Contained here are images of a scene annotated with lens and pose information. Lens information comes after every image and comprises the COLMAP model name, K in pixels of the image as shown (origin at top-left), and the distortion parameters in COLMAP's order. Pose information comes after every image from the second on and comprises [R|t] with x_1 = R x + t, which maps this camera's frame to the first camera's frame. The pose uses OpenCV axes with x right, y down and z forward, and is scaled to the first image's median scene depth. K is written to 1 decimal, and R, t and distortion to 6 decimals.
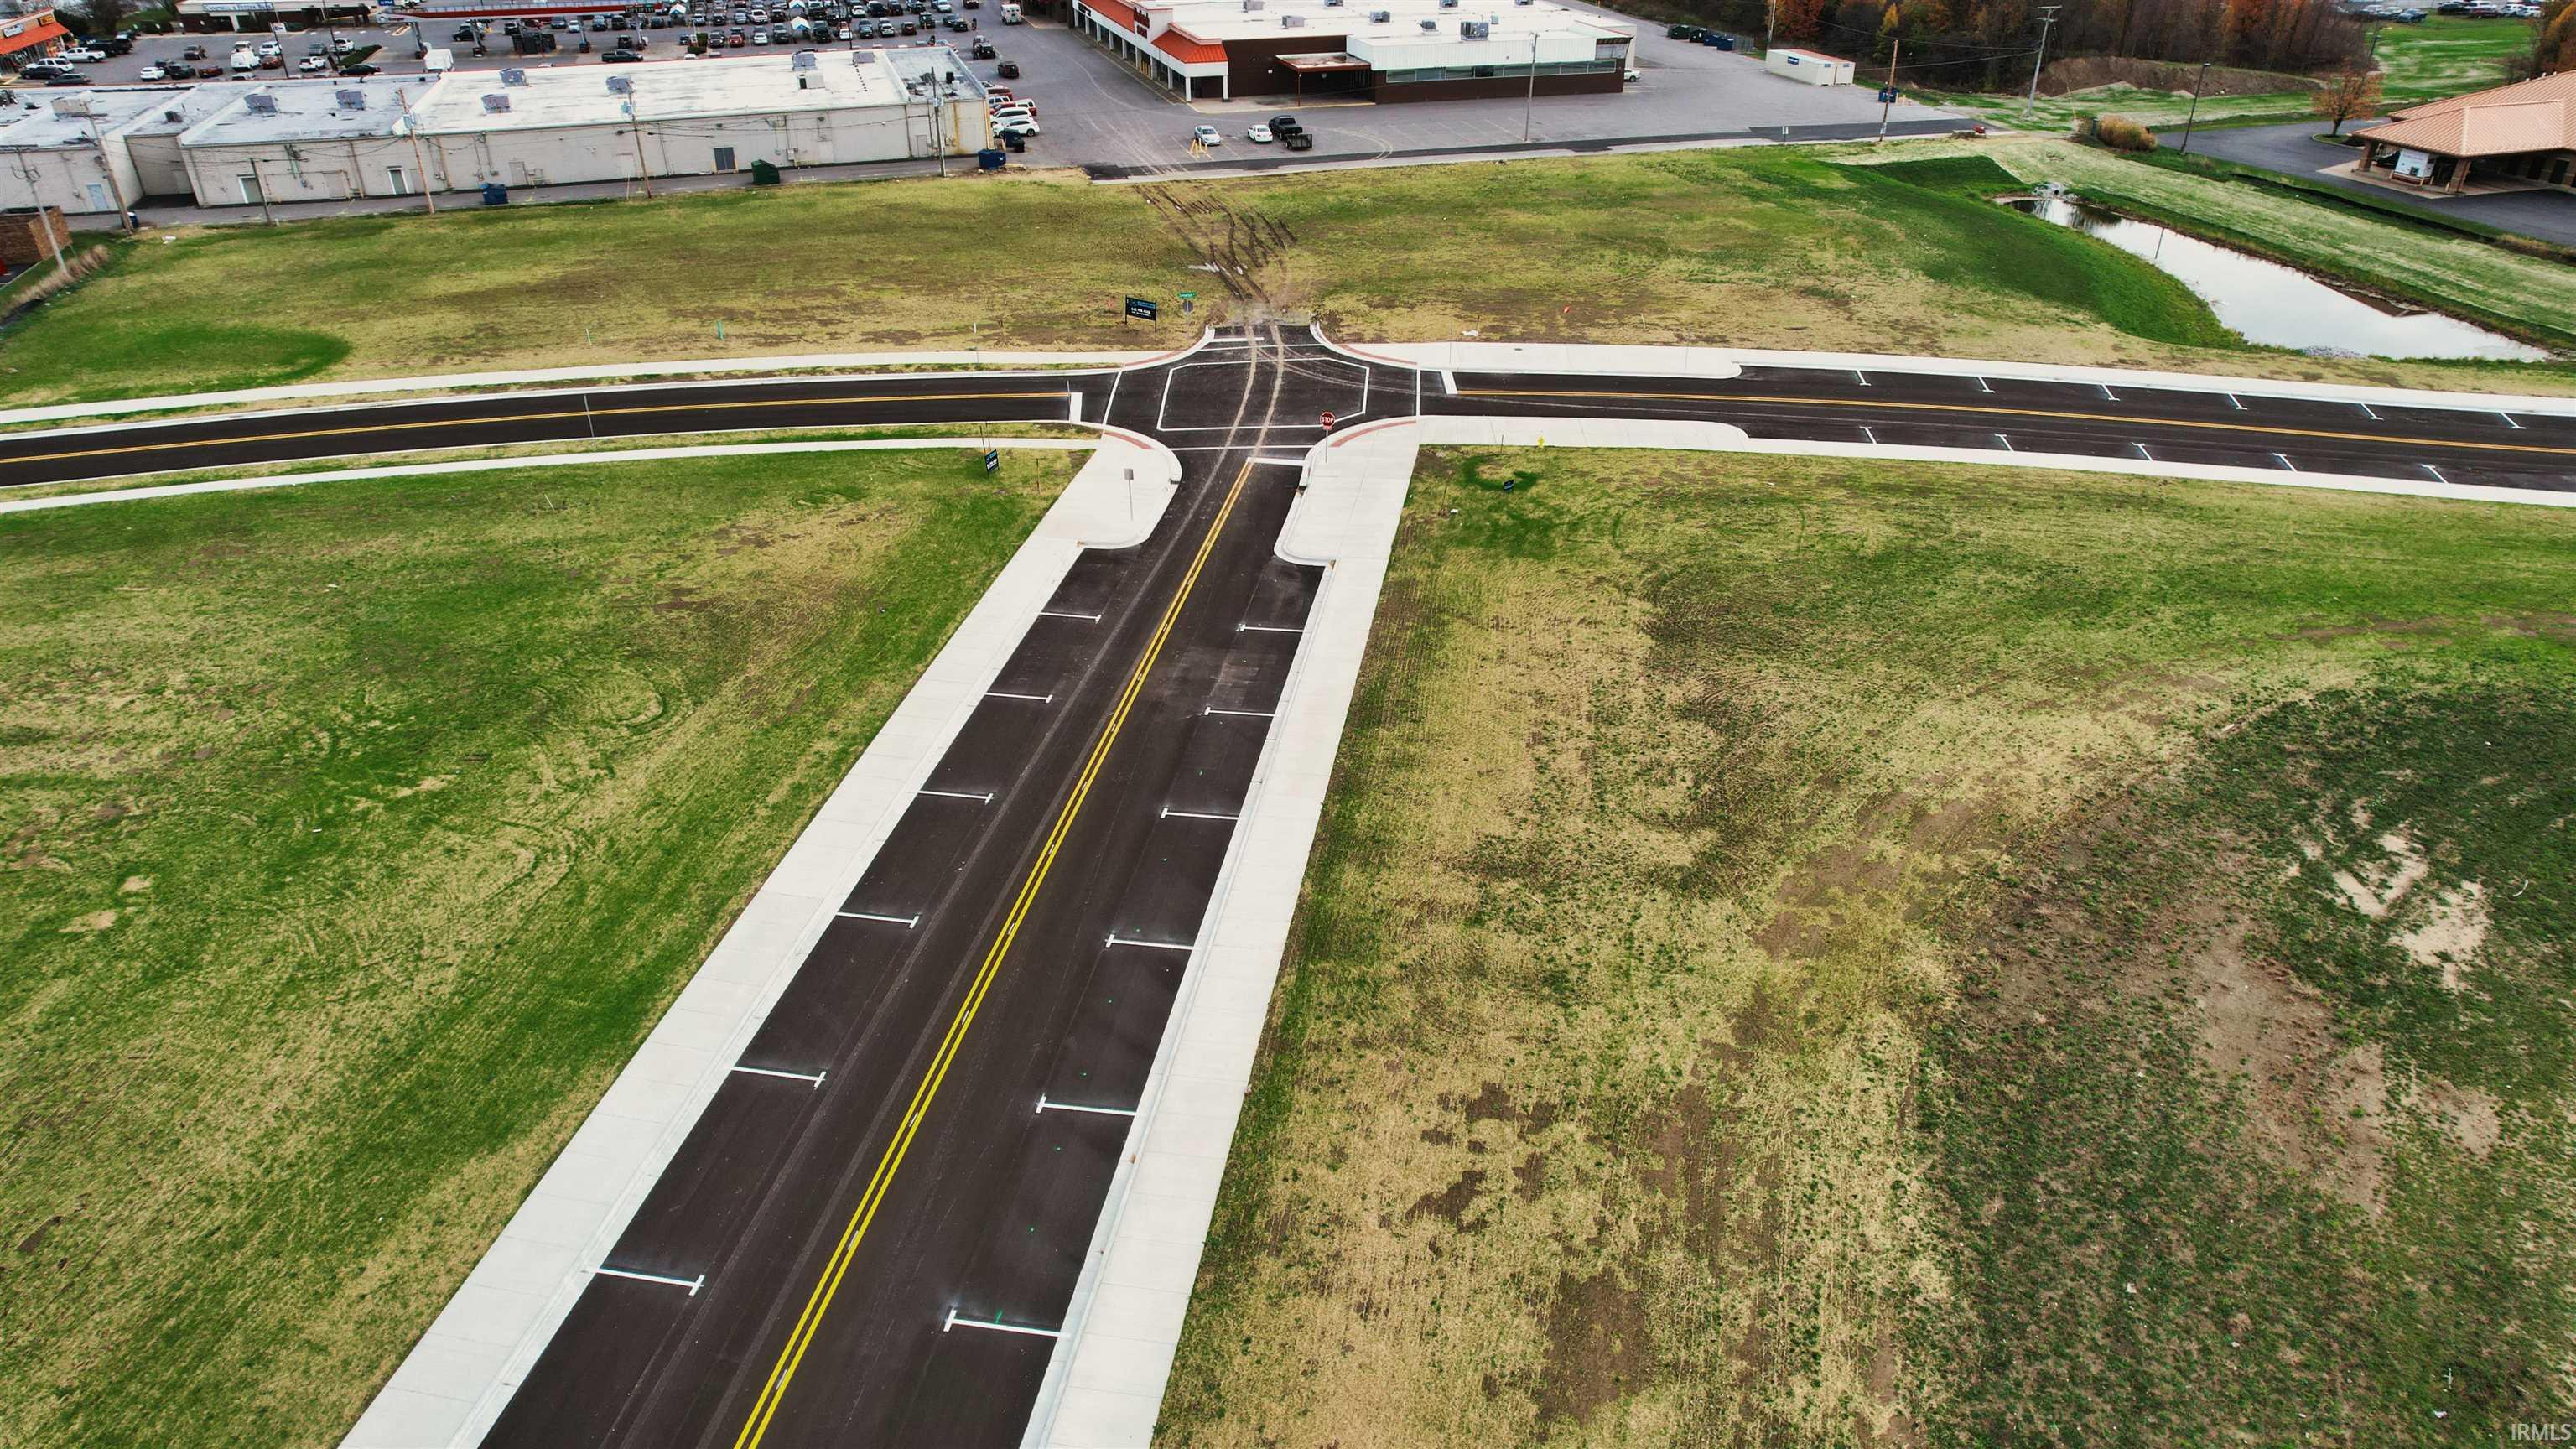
lens RADIAL K [[1649.7, 0, 1308.0], [0, 1649.7, 722.5], [0, 0, 1]] dist [-0.078813, 0.068782]
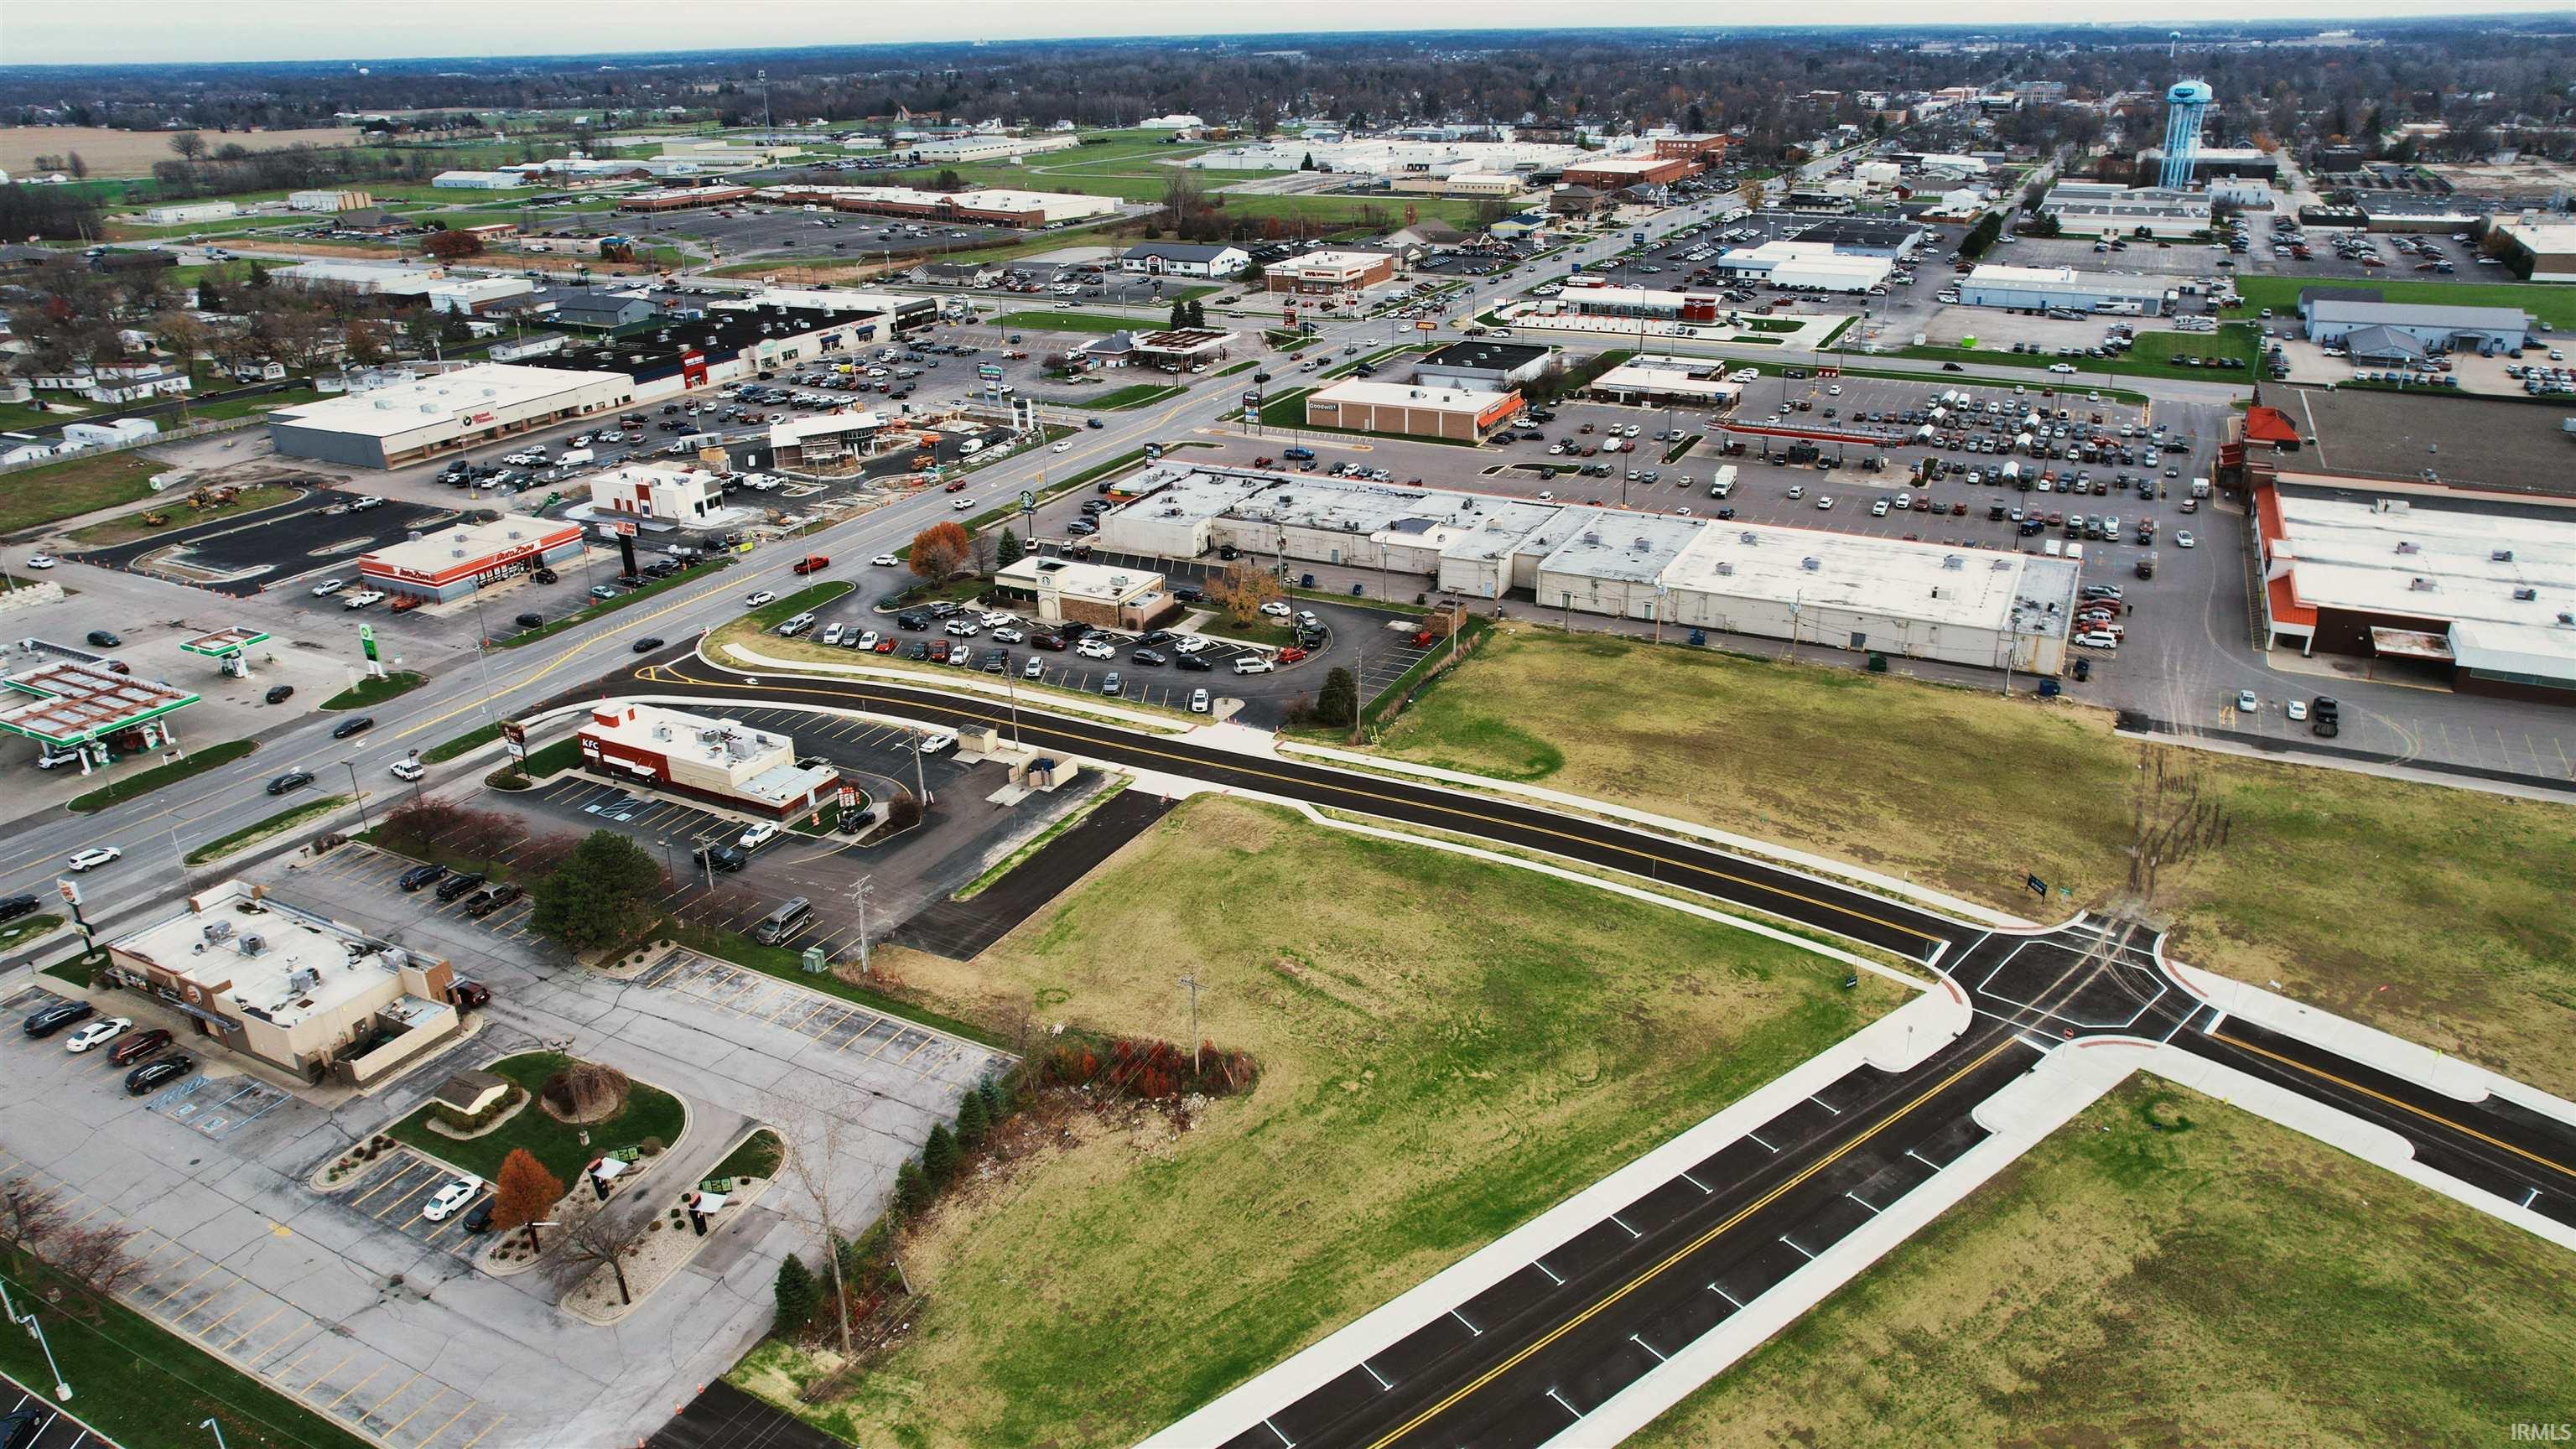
lens RADIAL K [[1649.7, 0, 1297.2], [0, 1649.7, 716.5], [0, 0, 1]] dist [-0.078813, 0.068782]
pose [[0.719365, 0.256908, -0.645378, 0.442489], [-0.330651, 0.943726, 0.007115, -0.265823], [0.610888, 0.208276, 0.763831, -0.723006]]
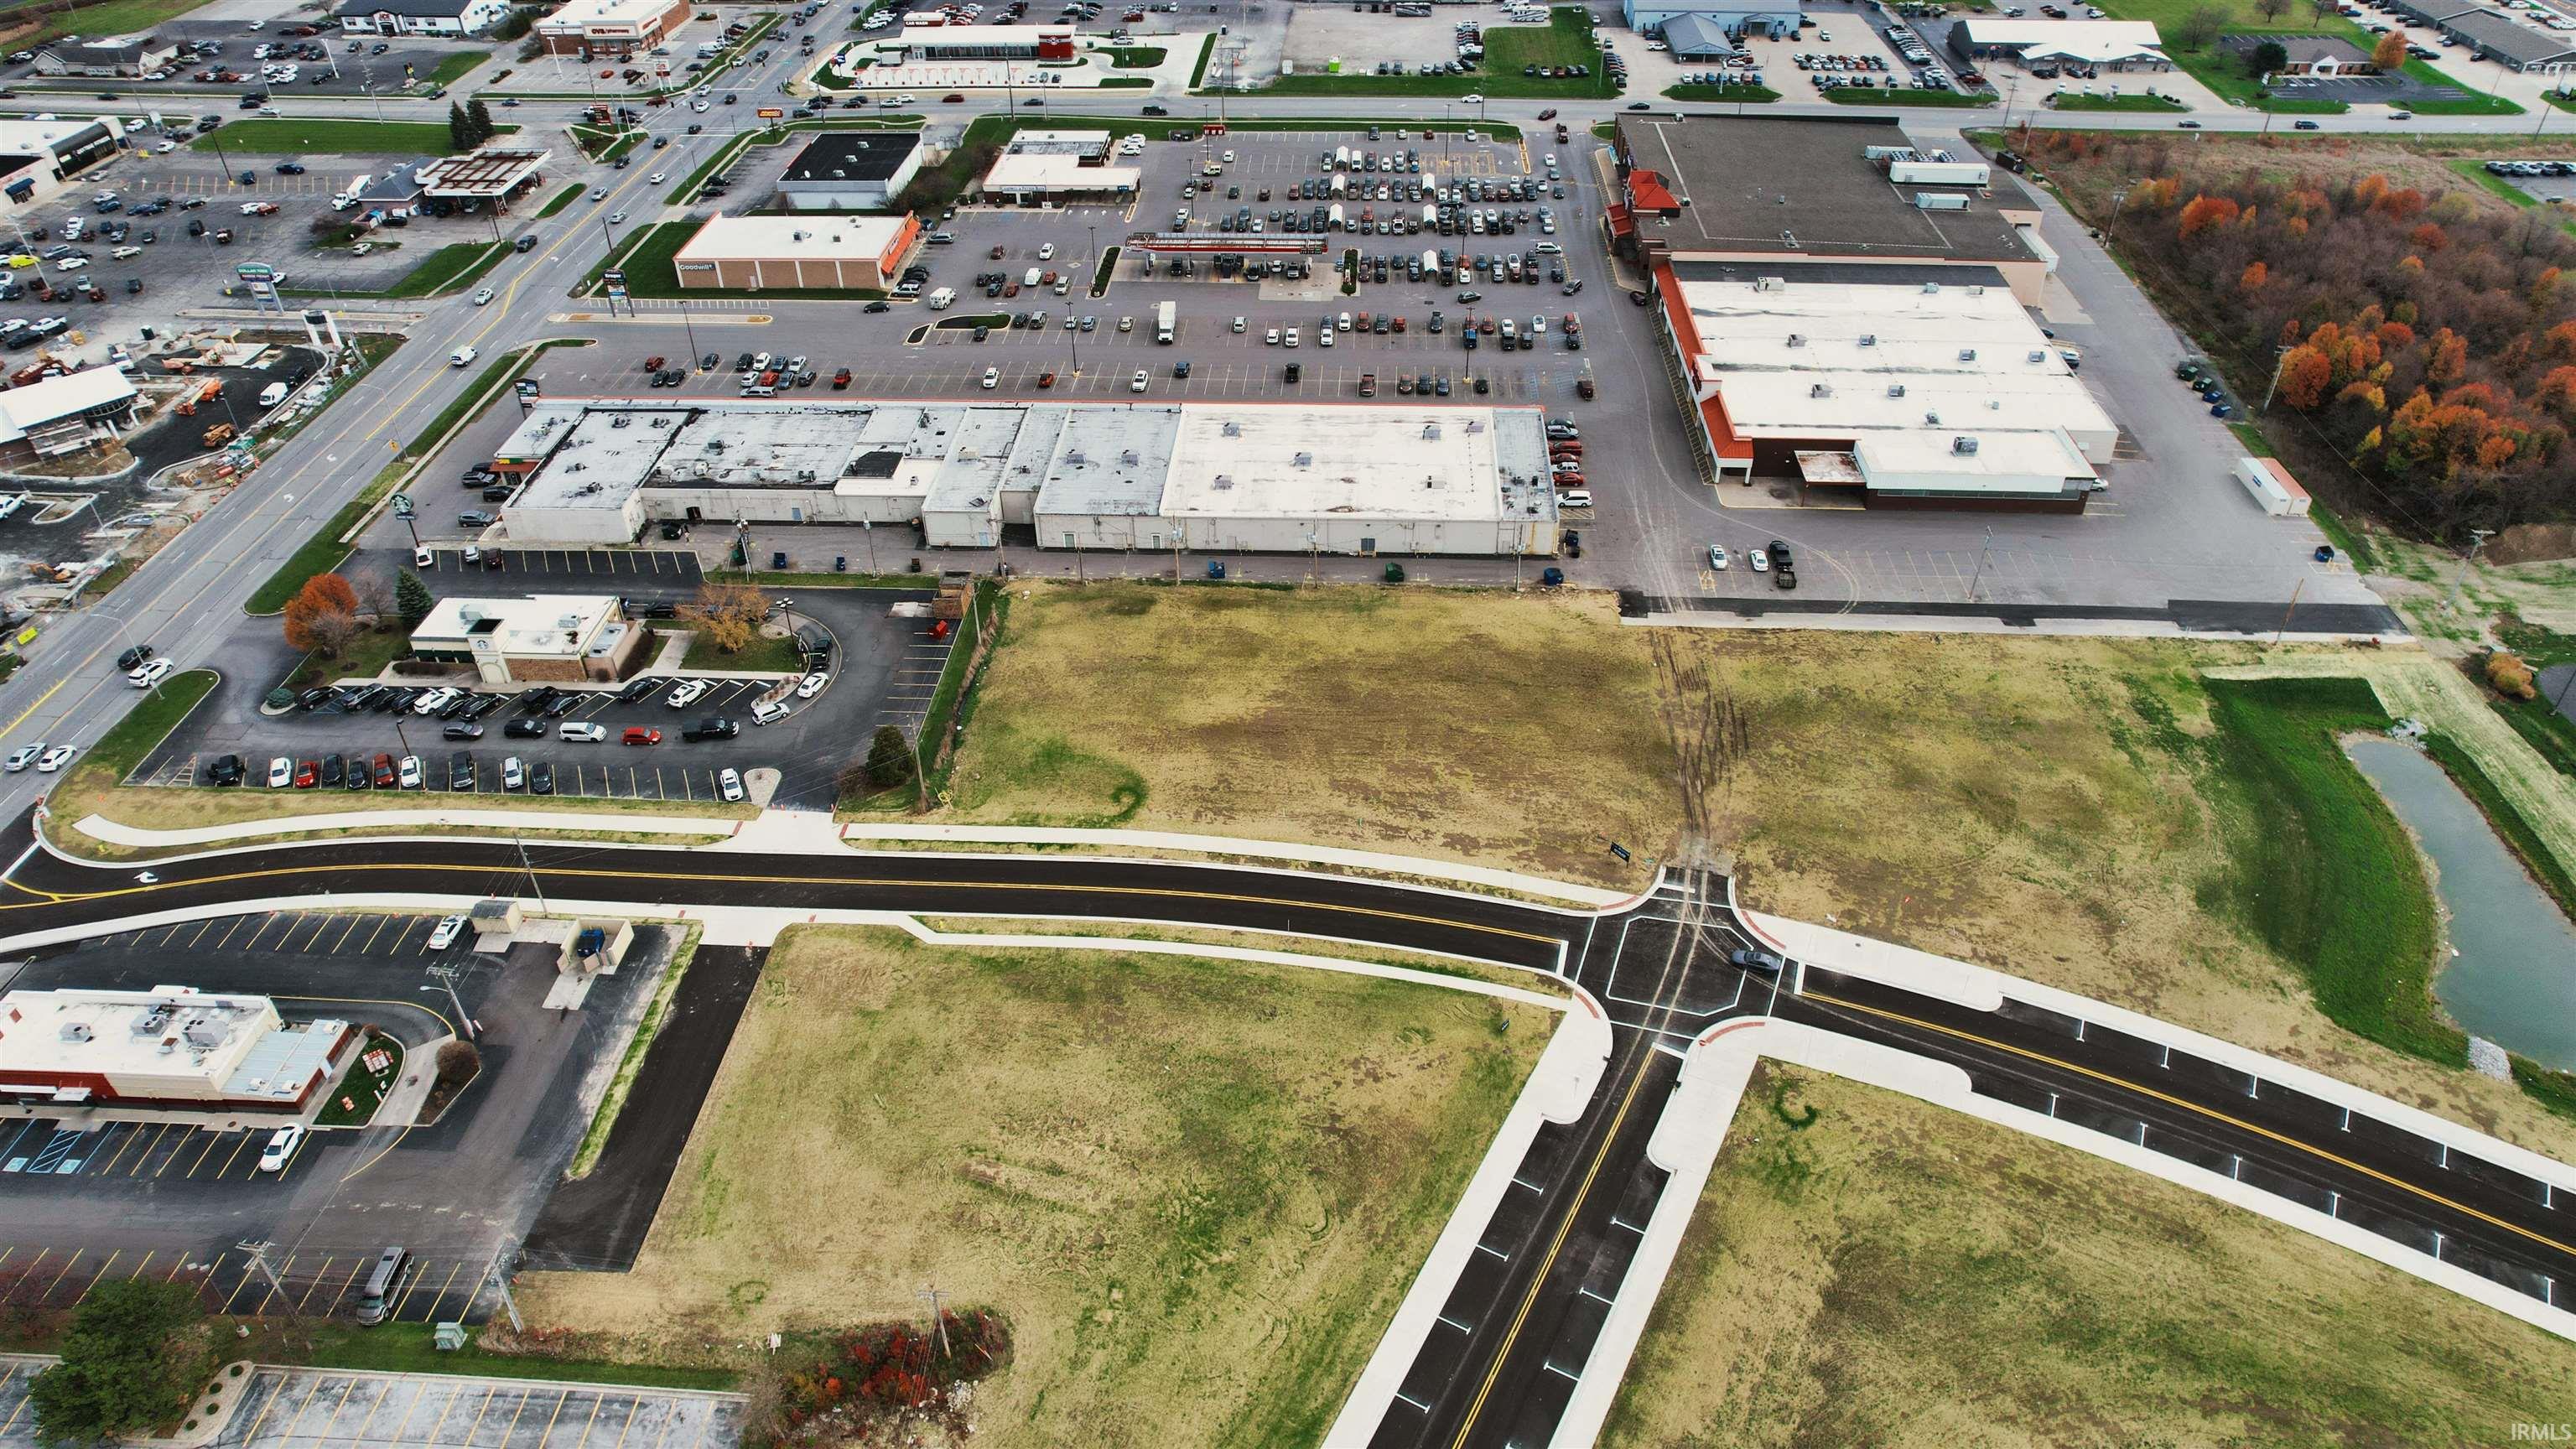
lens RADIAL K [[1649.7, 0, 1303.2], [0, 1649.7, 722.8], [0, 0, 1]] dist [-0.078813, 0.068782]
pose [[0.941779, 0.195146, -0.273806, 0.025327], [-0.161954, 0.976929, 0.139218, -0.764271], [0.294657, -0.086769, 0.951656, -0.795940]]
